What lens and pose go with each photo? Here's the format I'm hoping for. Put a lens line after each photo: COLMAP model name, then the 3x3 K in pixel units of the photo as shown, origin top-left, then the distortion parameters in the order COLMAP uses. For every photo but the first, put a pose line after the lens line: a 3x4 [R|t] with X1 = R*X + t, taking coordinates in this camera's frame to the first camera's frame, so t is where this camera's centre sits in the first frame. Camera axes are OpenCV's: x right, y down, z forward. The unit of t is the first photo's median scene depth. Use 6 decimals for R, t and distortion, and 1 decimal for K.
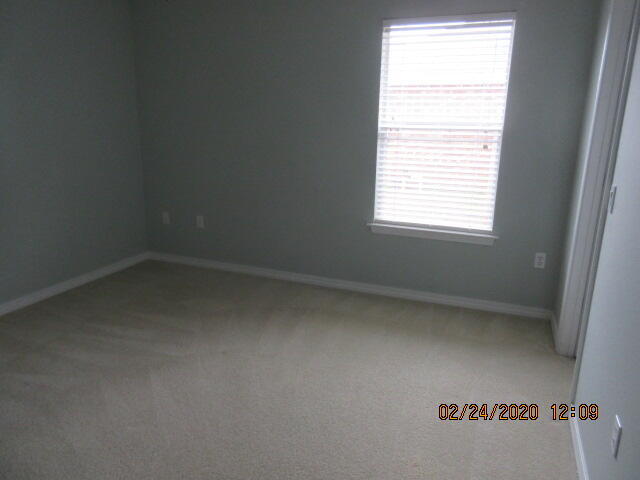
lens RADIAL K [[470.6, 0, 320.0], [0, 470.6, 240.0], [0, 0, 1]] dist [0.005048, 0.000773]
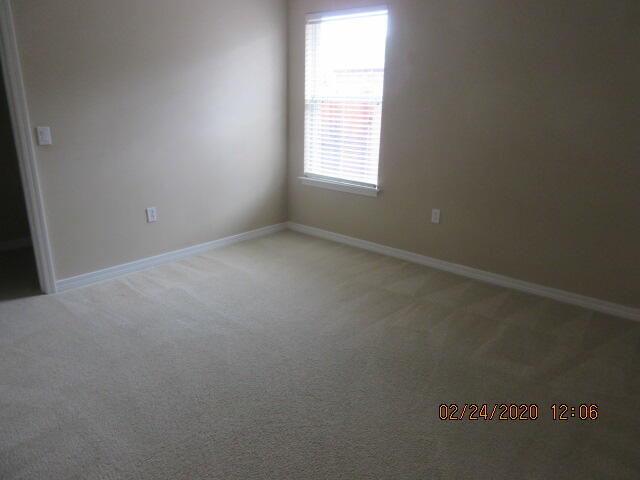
lens RADIAL K [[470.6, 0, 320.0], [0, 470.6, 240.0], [0, 0, 1]] dist [0.005048, 0.000773]
pose [[0.950379, 0.089137, -0.298050, 0.601597], [-0.077260, 0.995684, 0.051418, 0.071767], [0.301347, -0.025840, 0.953164, -0.219029]]
